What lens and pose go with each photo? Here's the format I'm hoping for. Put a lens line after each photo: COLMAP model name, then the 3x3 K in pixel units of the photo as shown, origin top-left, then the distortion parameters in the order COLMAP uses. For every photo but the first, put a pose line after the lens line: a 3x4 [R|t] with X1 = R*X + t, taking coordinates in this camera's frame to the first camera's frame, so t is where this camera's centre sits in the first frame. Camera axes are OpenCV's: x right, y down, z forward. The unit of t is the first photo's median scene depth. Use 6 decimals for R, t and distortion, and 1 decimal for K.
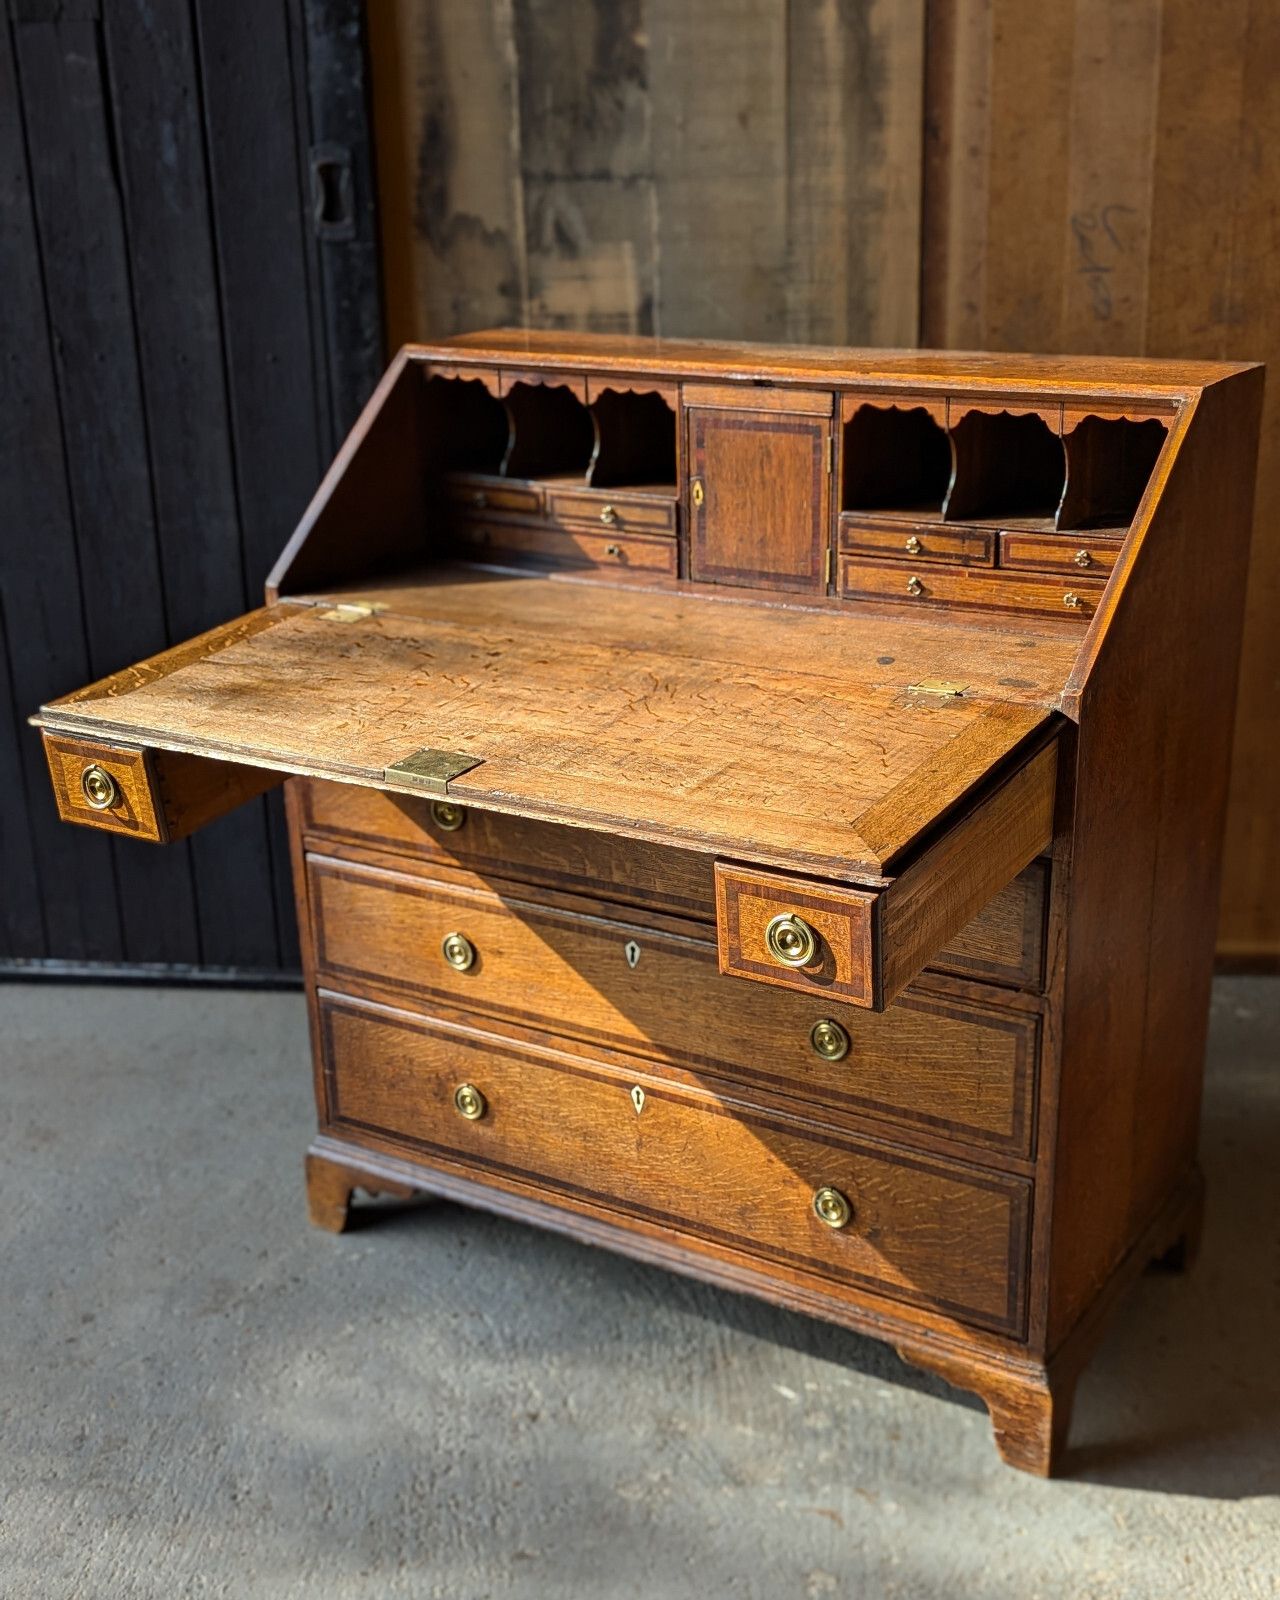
lens RADIAL K [[1988.1, 0, 695.4], [0, 1988.1, 876.3], [0, 0, 1]] dist [0.124110, -0.271877]
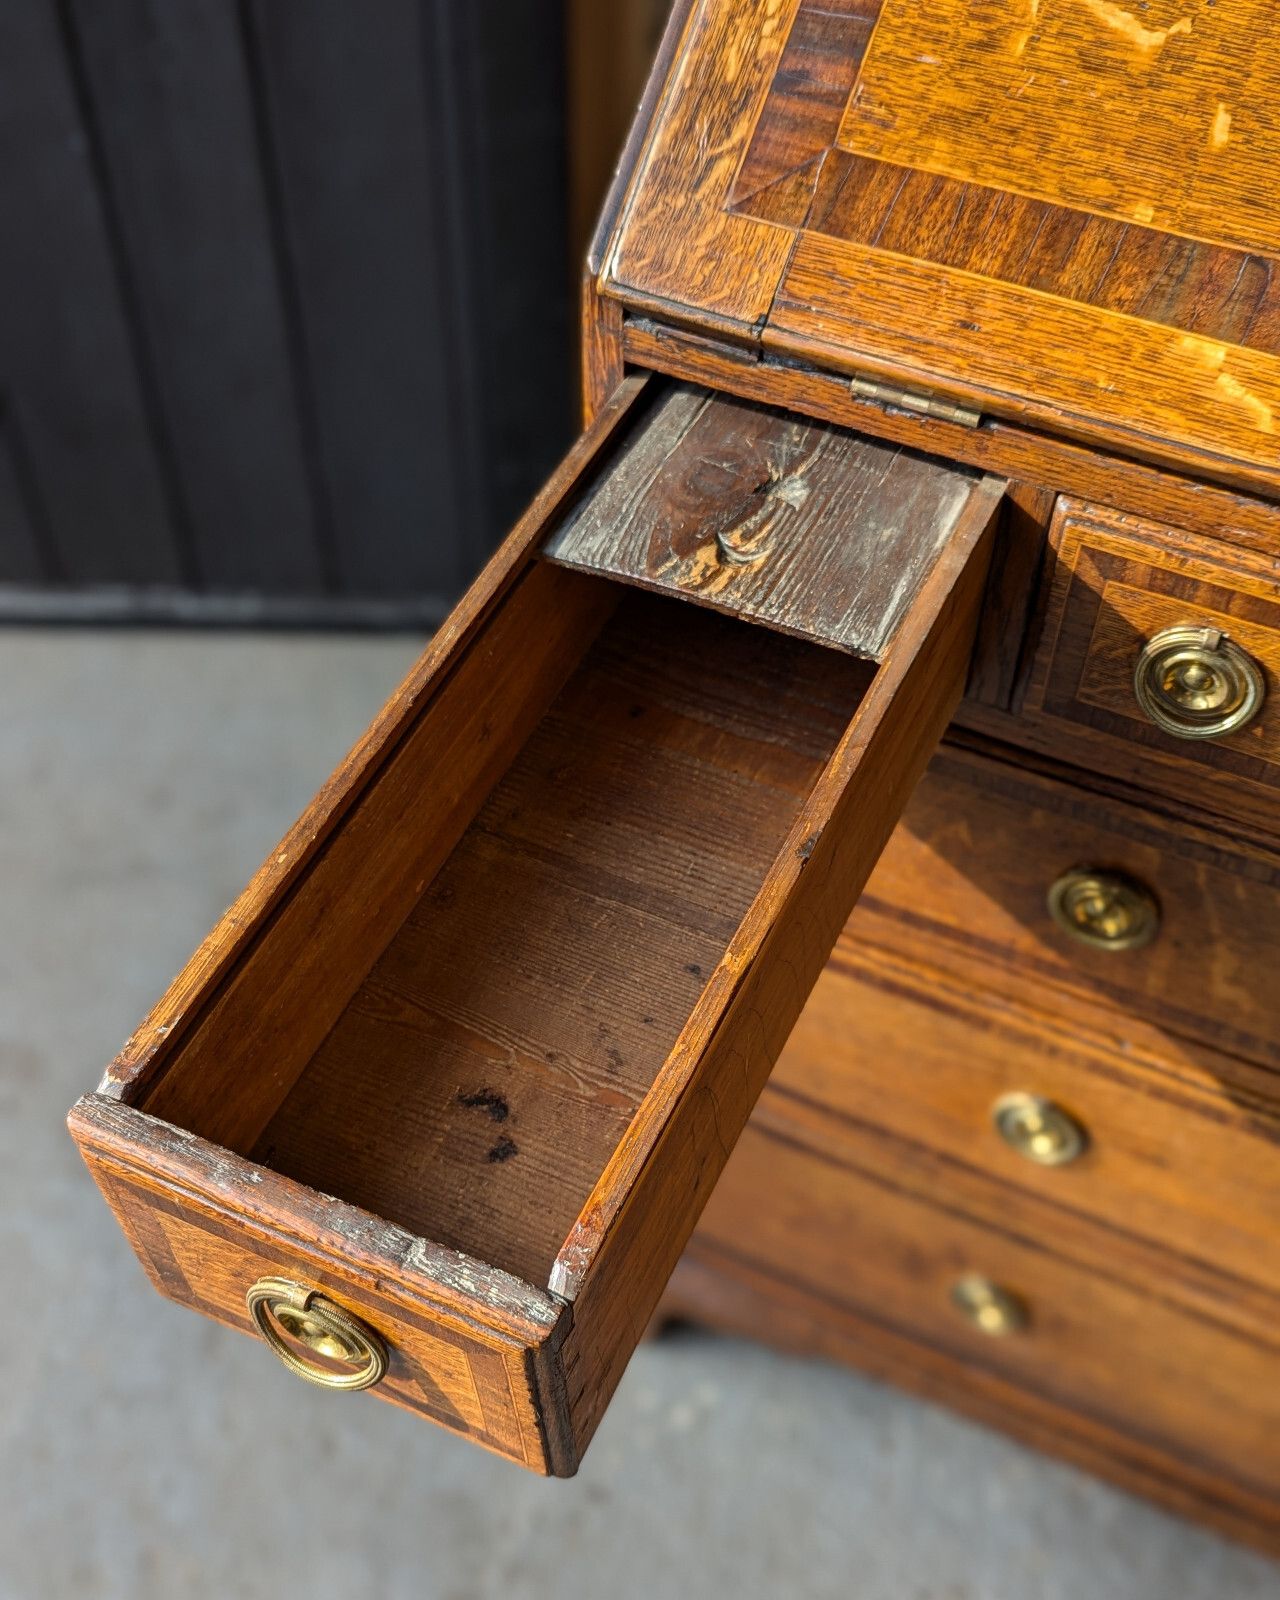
lens RADIAL K [[1862.2, 0, 639.2], [0, 1862.2, 879.0], [0, 0, 1]] dist [0.012706, 0.014110]
pose [[0.996155, -0.052939, 0.069804, -0.236130], [0.011760, 0.870369, 0.492260, -0.211630], [-0.086815, -0.489547, 0.867645, 0.709531]]
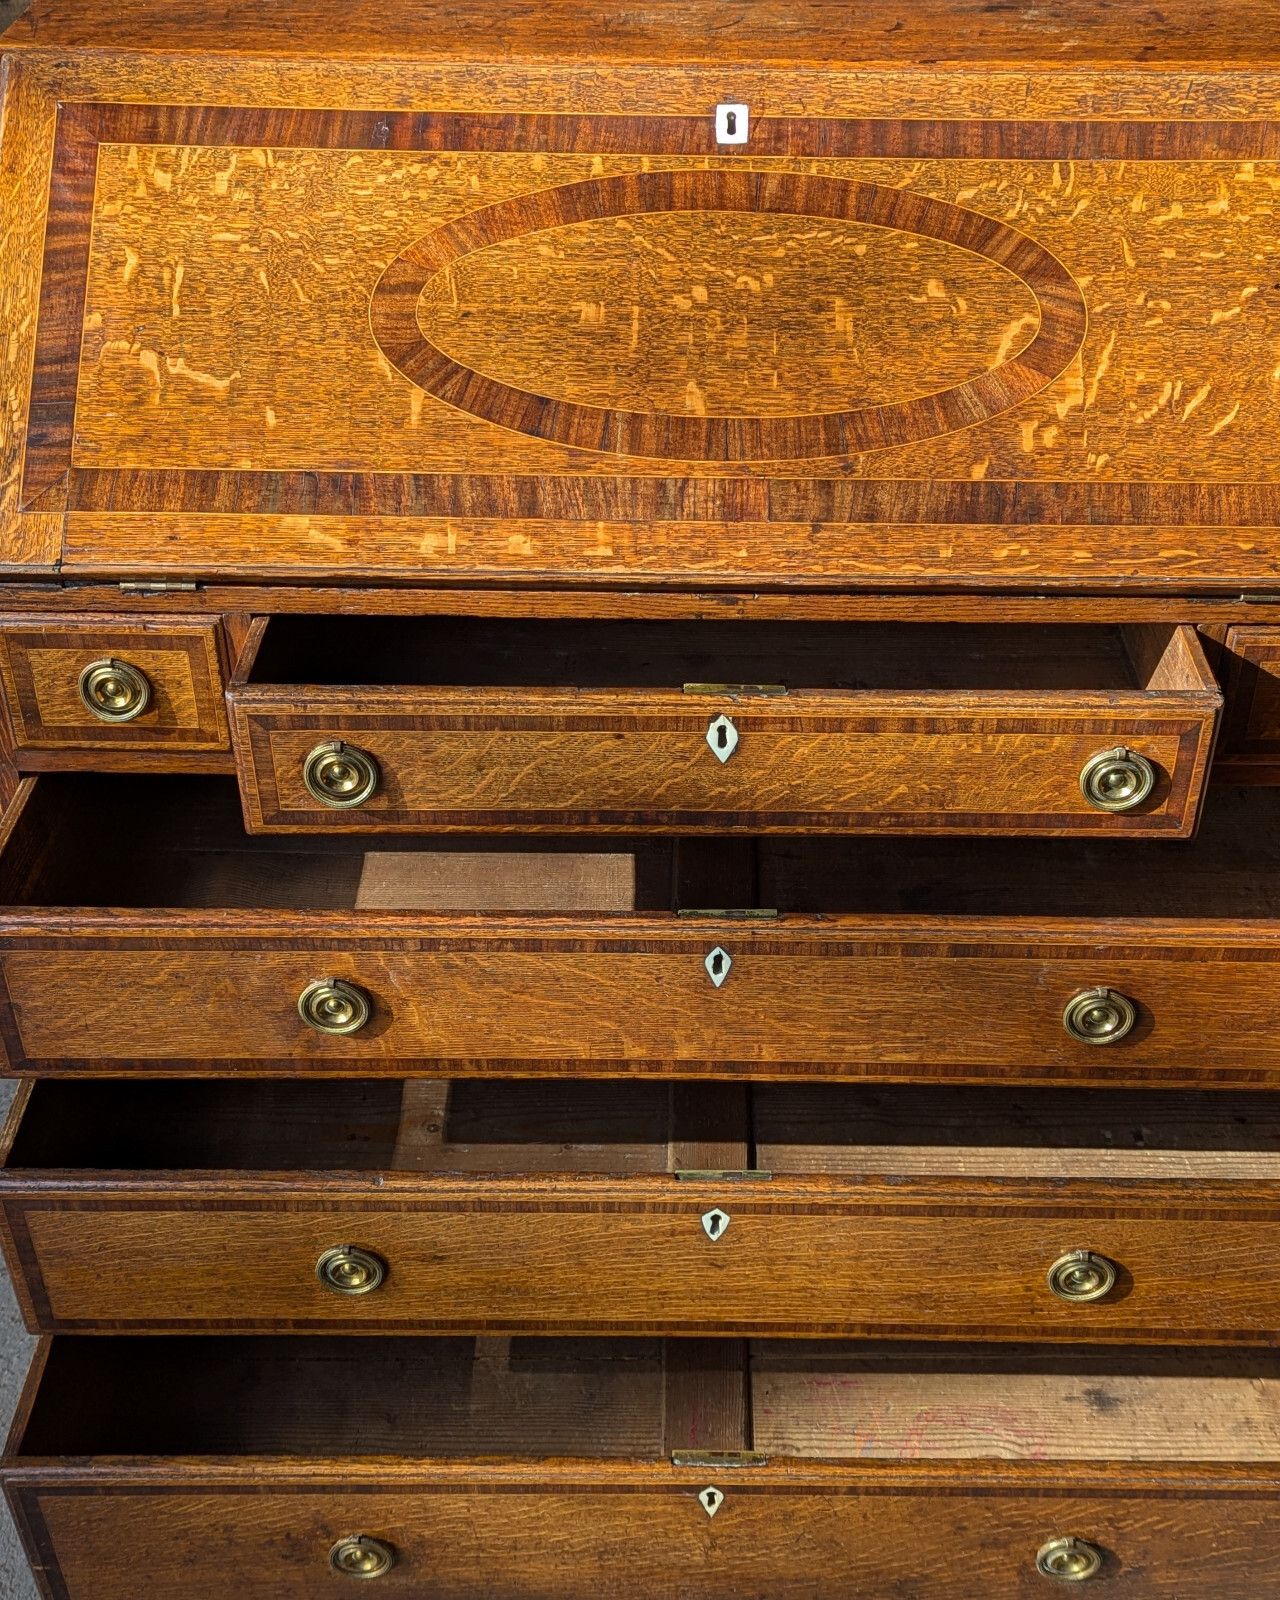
lens RADIAL K [[1995.6, 0, 706.3], [0, 1995.6, 803.4], [0, 0, 1]] dist [0.079504, -0.124350]
pose [[0.851549, -0.284119, 0.440614, -0.304018], [0.161504, 0.941714, 0.295113, -0.216937], [-0.498779, -0.180142, 0.847802, 0.427531]]
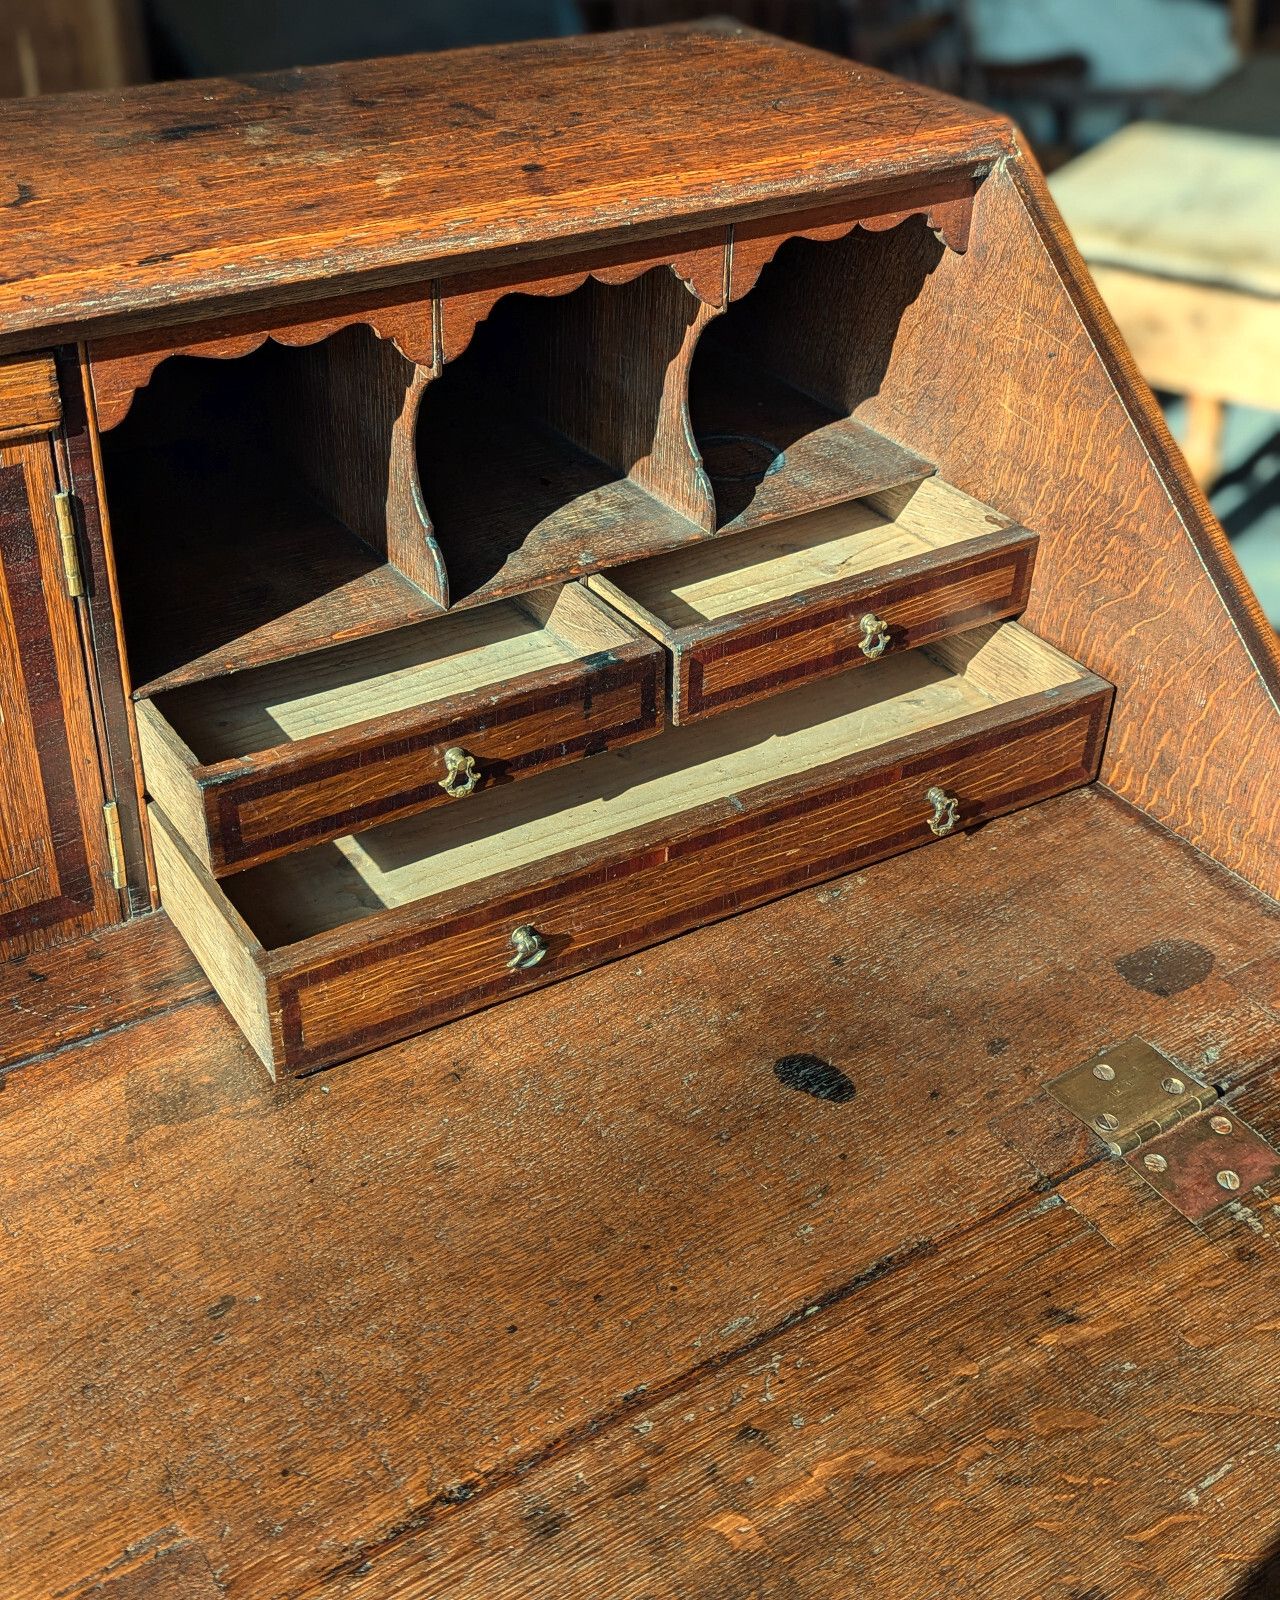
lens RADIAL K [[1831.4, 0, 668.3], [0, 1831.4, 739.0], [0, 0, 1]] dist [0.048446, -0.055315]
pose [[0.411961, -0.465205, 0.783500, -0.121772], [0.285870, 0.882426, 0.373634, -0.253783], [-0.865198, 0.070057, 0.496513, 0.760230]]
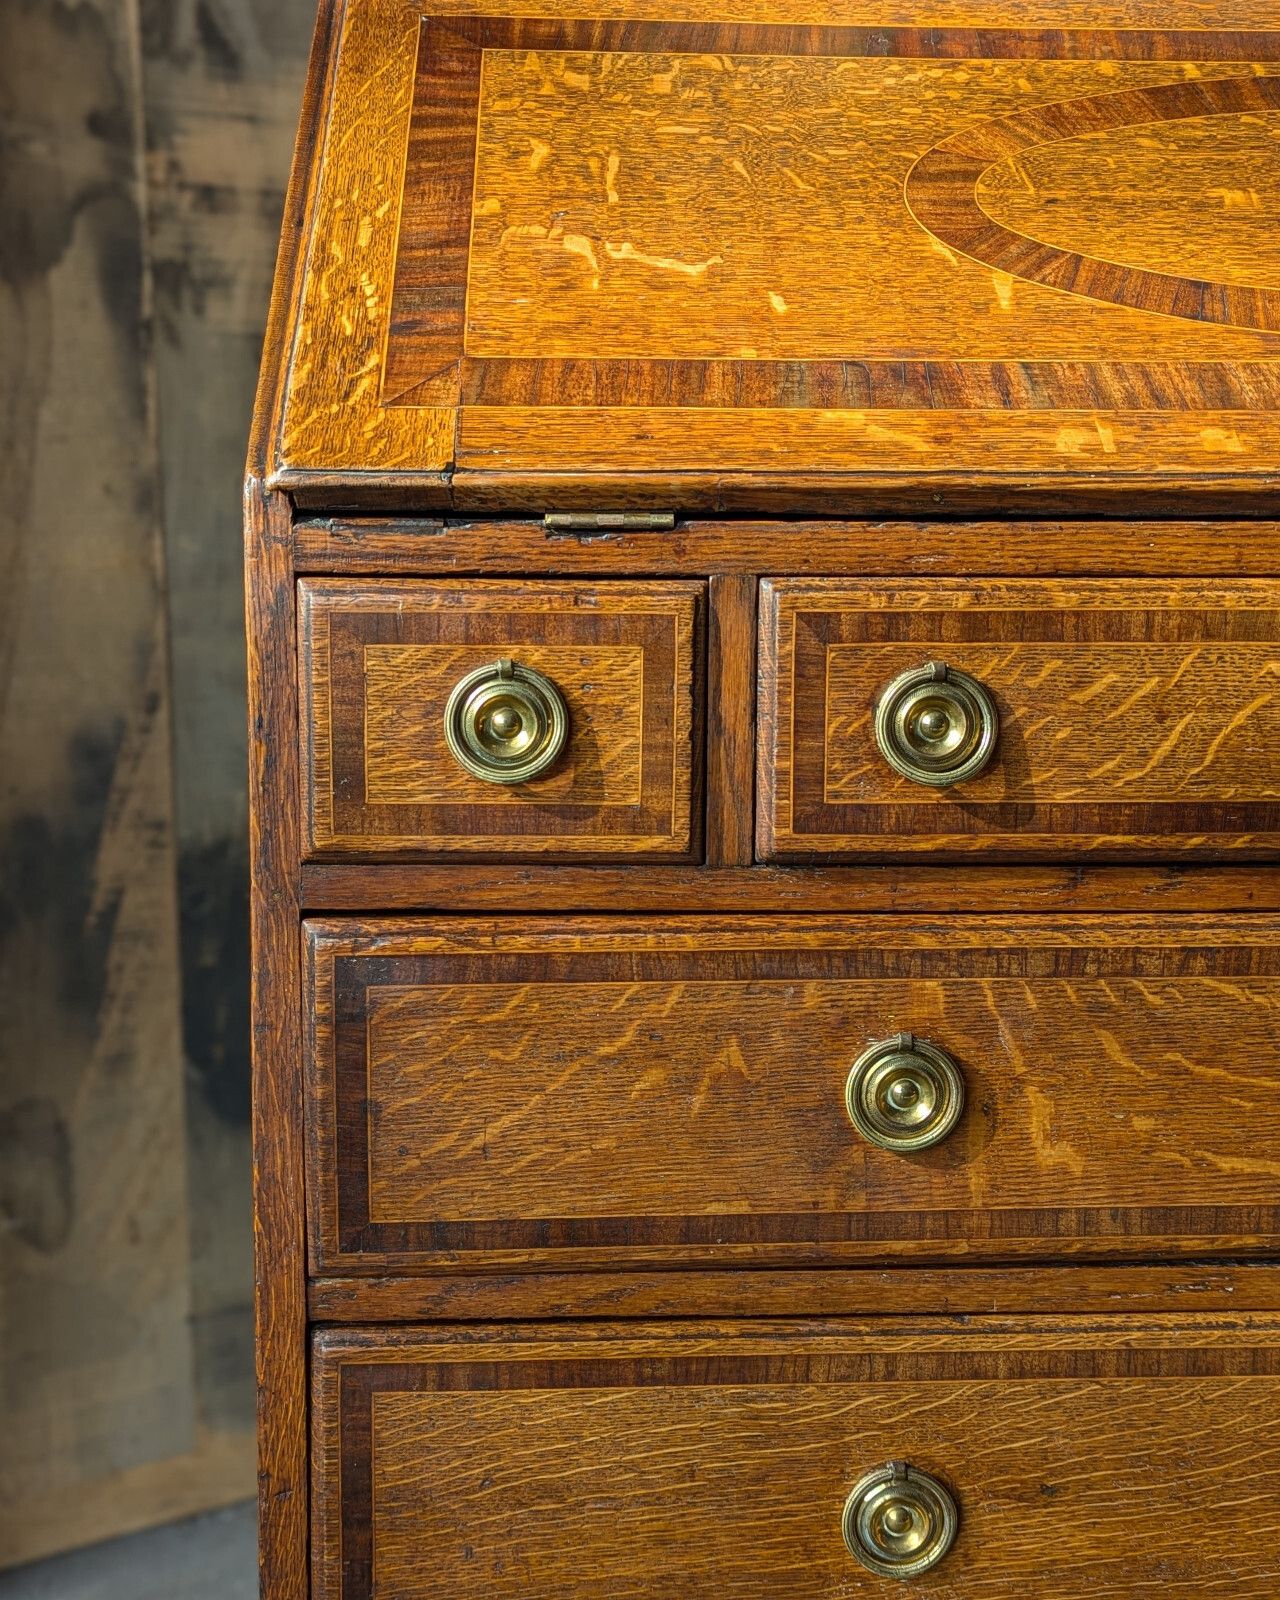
lens RADIAL K [[1948.4, 0, 680.2], [0, 1948.4, 764.7], [0, 0, 1]] dist [0.103076, -0.174823]
pose [[0.821482, -0.058129, 0.567264, -0.342997], [0.186654, 0.967399, -0.171170, -0.037215], [-0.538821, 0.246495, 0.805551, 0.740608]]
